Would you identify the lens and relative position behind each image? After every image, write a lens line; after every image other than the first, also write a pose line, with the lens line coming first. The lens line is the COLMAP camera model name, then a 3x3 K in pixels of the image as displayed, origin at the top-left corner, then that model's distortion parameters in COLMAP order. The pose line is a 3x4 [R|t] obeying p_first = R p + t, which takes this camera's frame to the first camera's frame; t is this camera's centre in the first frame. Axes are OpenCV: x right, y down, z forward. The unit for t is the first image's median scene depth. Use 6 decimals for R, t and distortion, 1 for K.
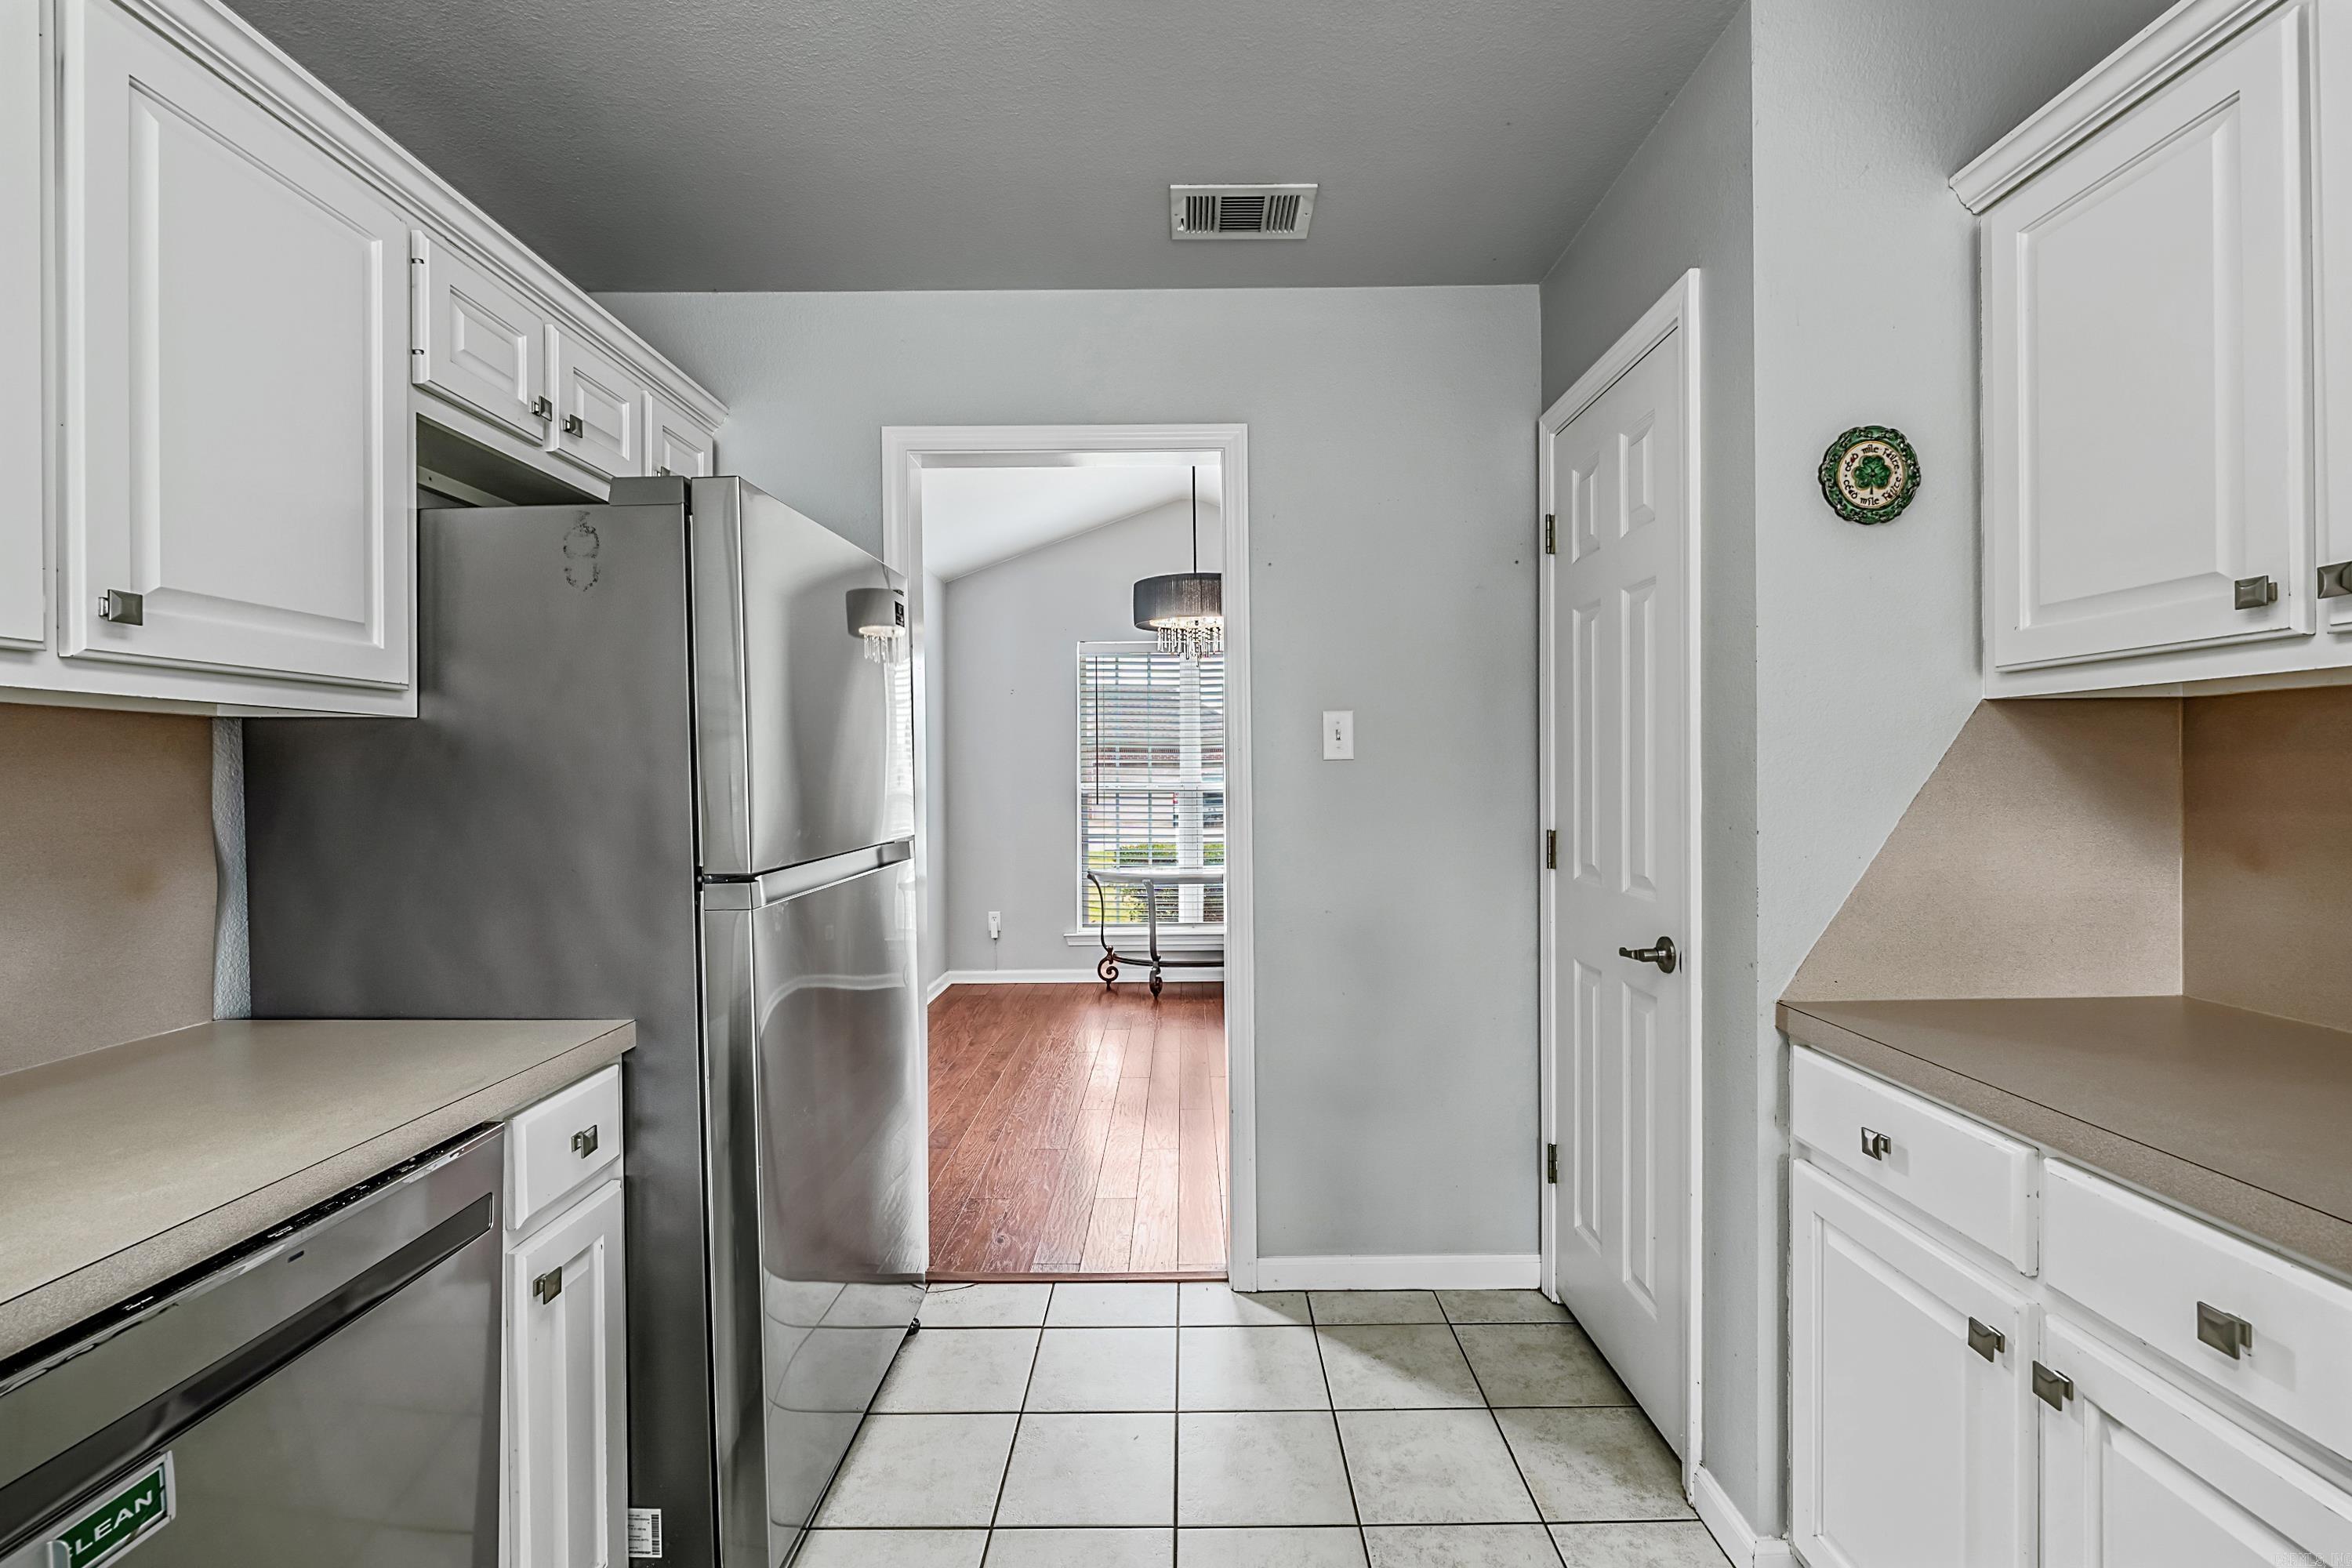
lens RADIAL K [[1035.1, 0, 1186.1], [0, 1035.1, 787.0], [0, 0, 1]] dist [-0.003808, -0.000630]
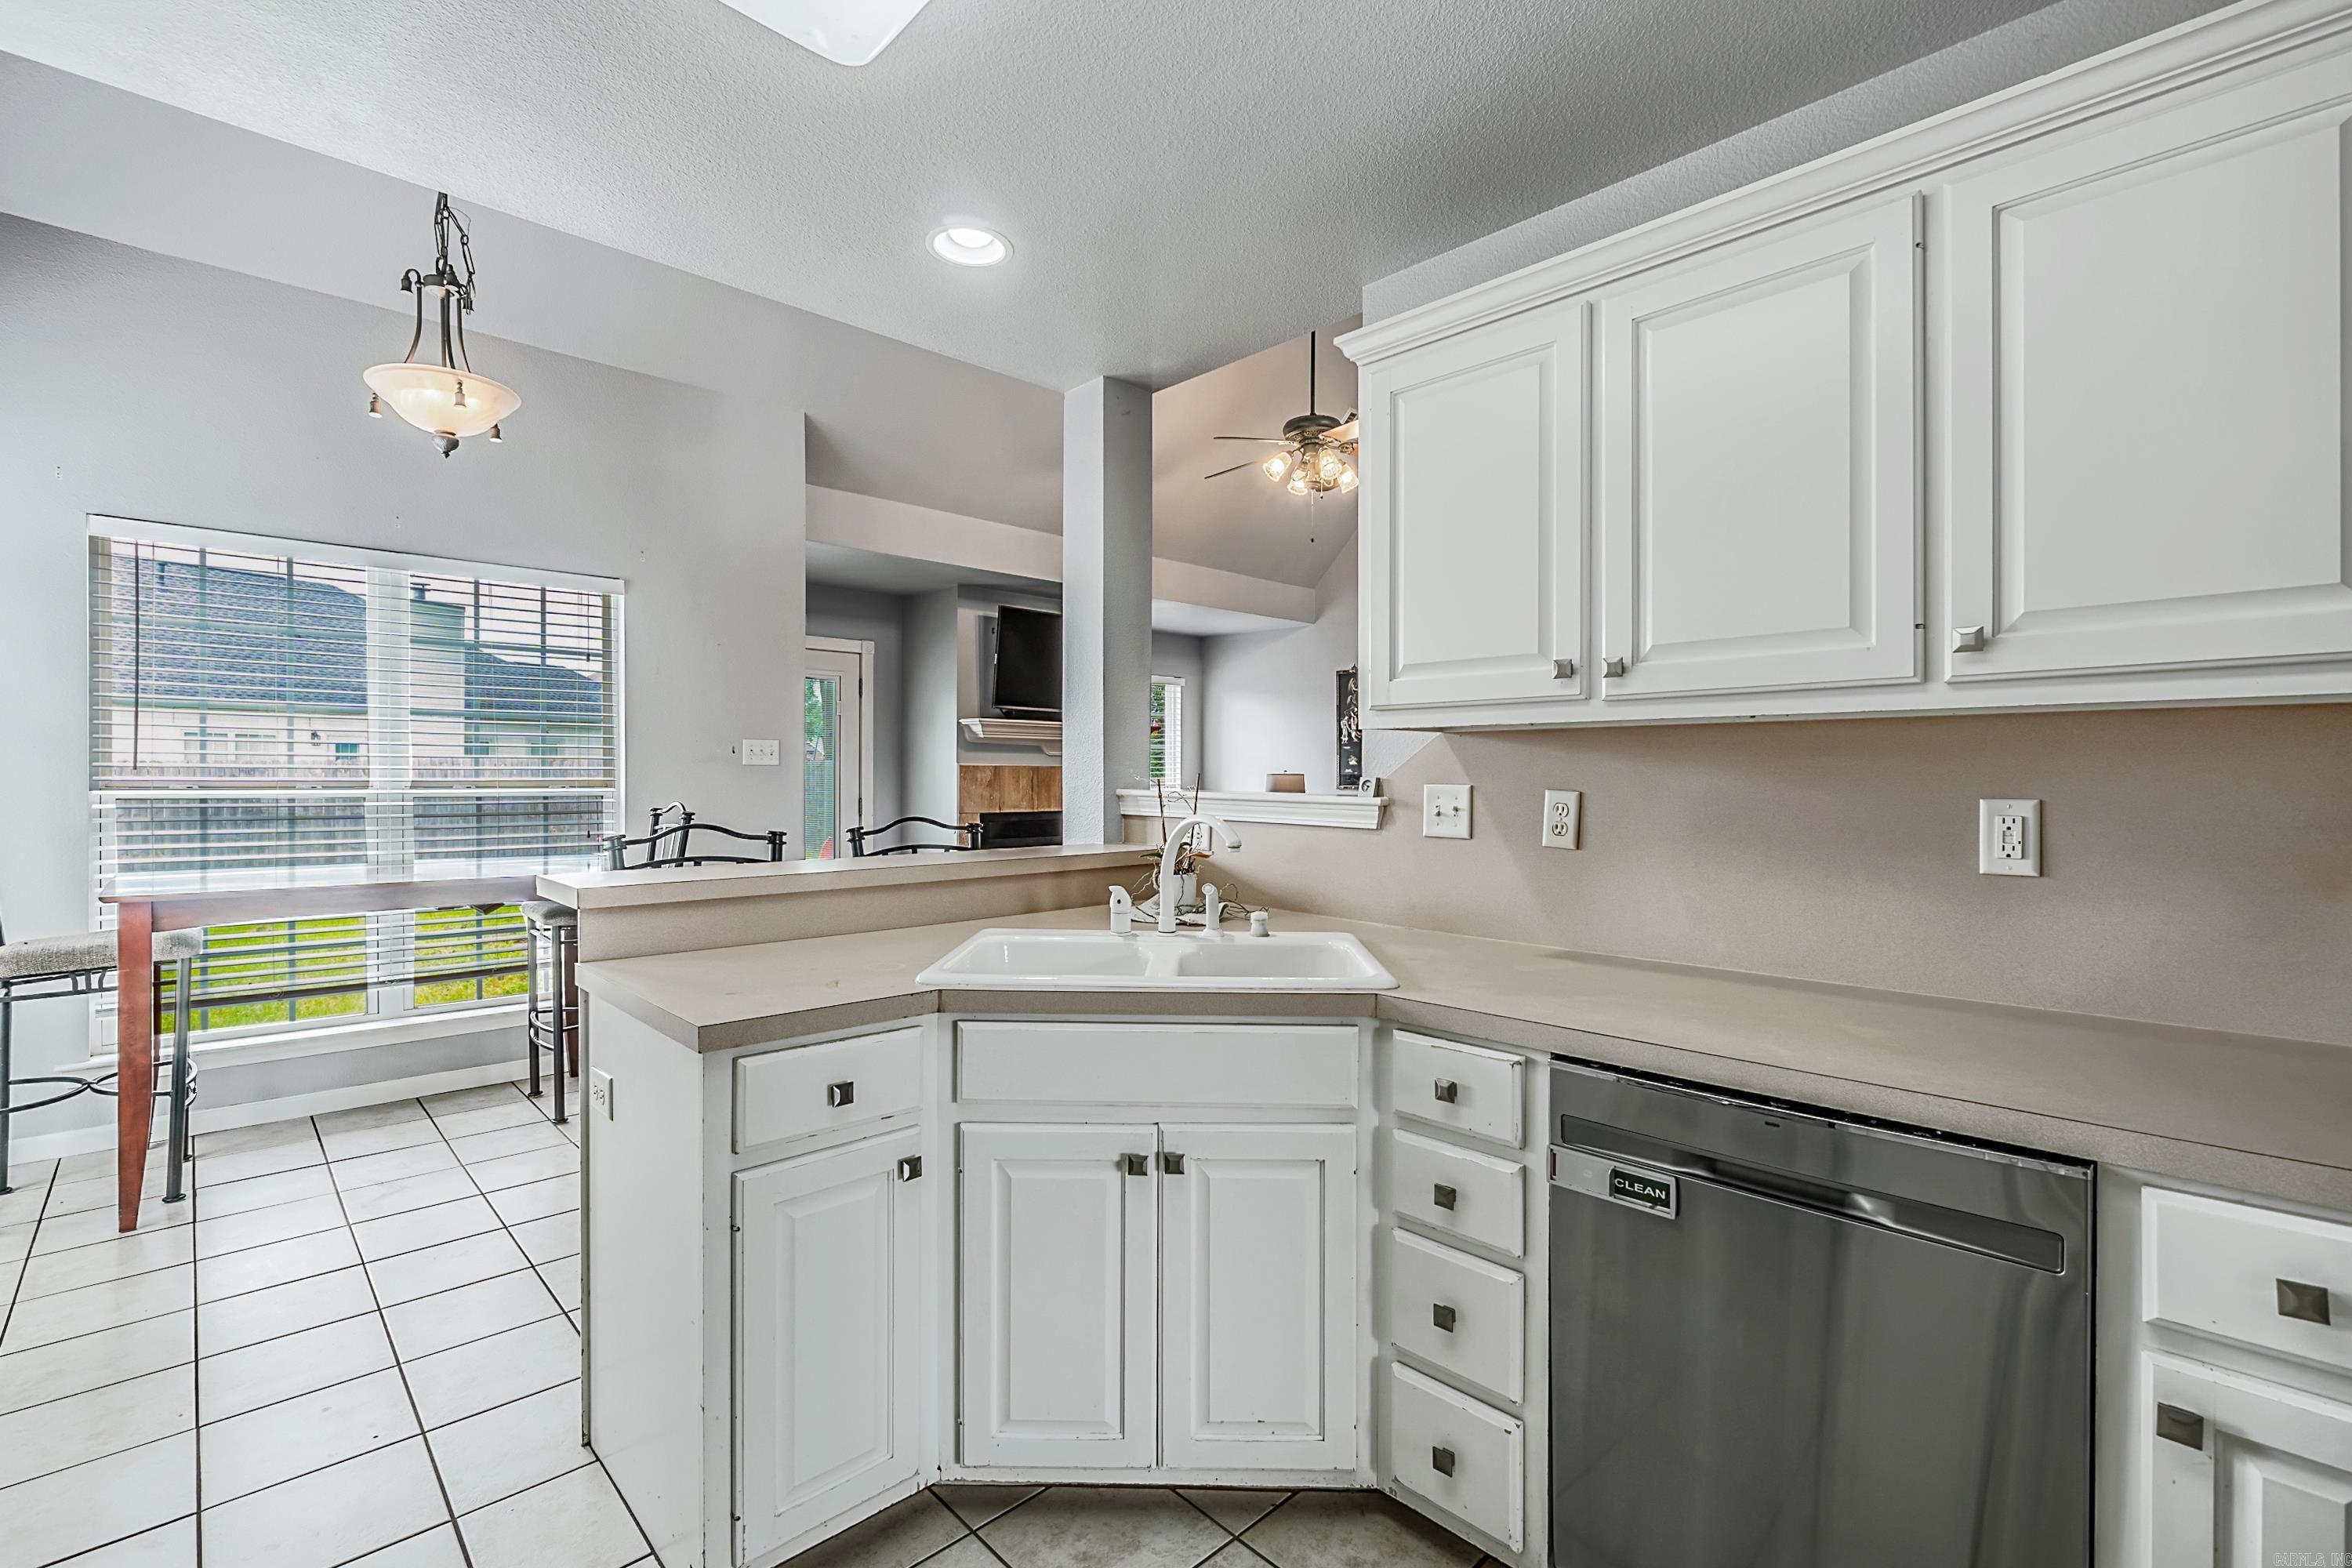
lens RADIAL K [[1036.4, 0, 1181.8], [0, 1036.4, 776.7], [0, 0, 1]] dist [-0.009220, 0.000167]
pose [[-0.721896, 0.000534, -0.692002, 0.384022], [-0.007719, 0.999931, 0.008824, -0.004271], [0.691959, 0.011711, -0.721842, 0.860473]]
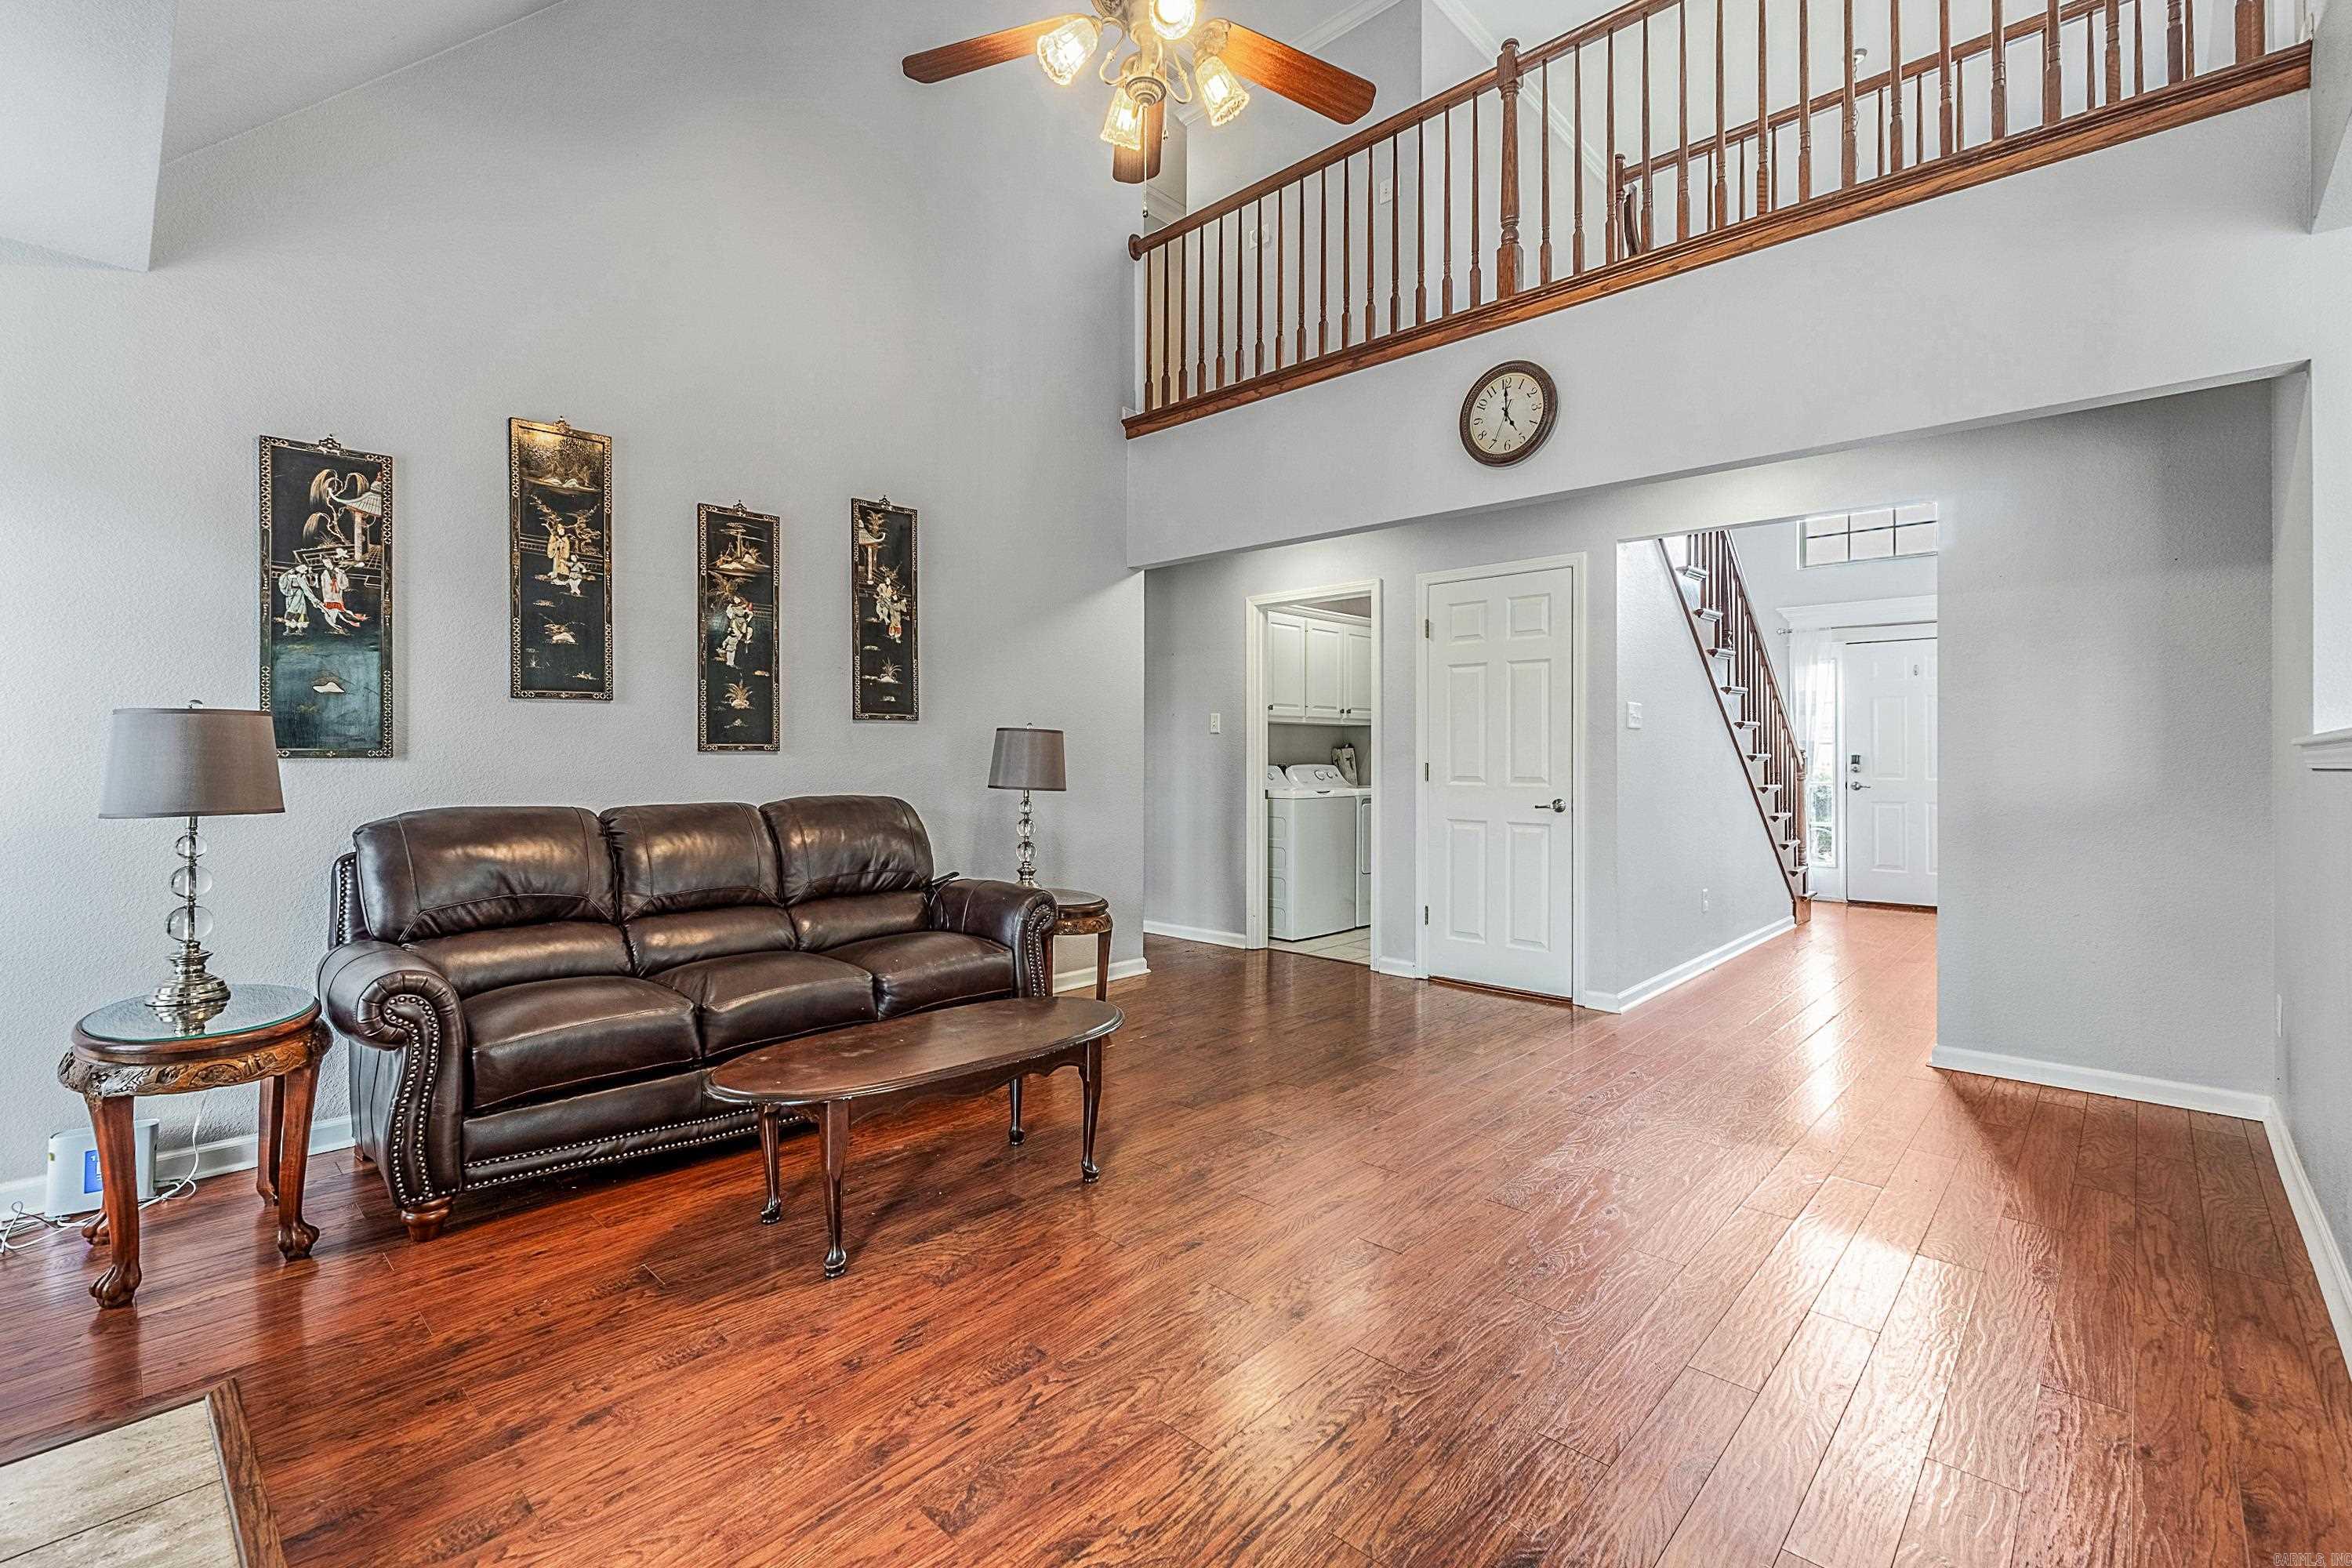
lens RADIAL K [[1031.2, 0, 1184.3], [0, 1031.2, 758.3], [0, 0, 1]] dist [-0.006163, -0.000068]
pose [[0.730094, 0.004290, -0.683333, -1.206049], [-0.009025, 0.999954, -0.003365, 0.087309], [0.683287, 0.008624, 0.730099, -2.487020]]
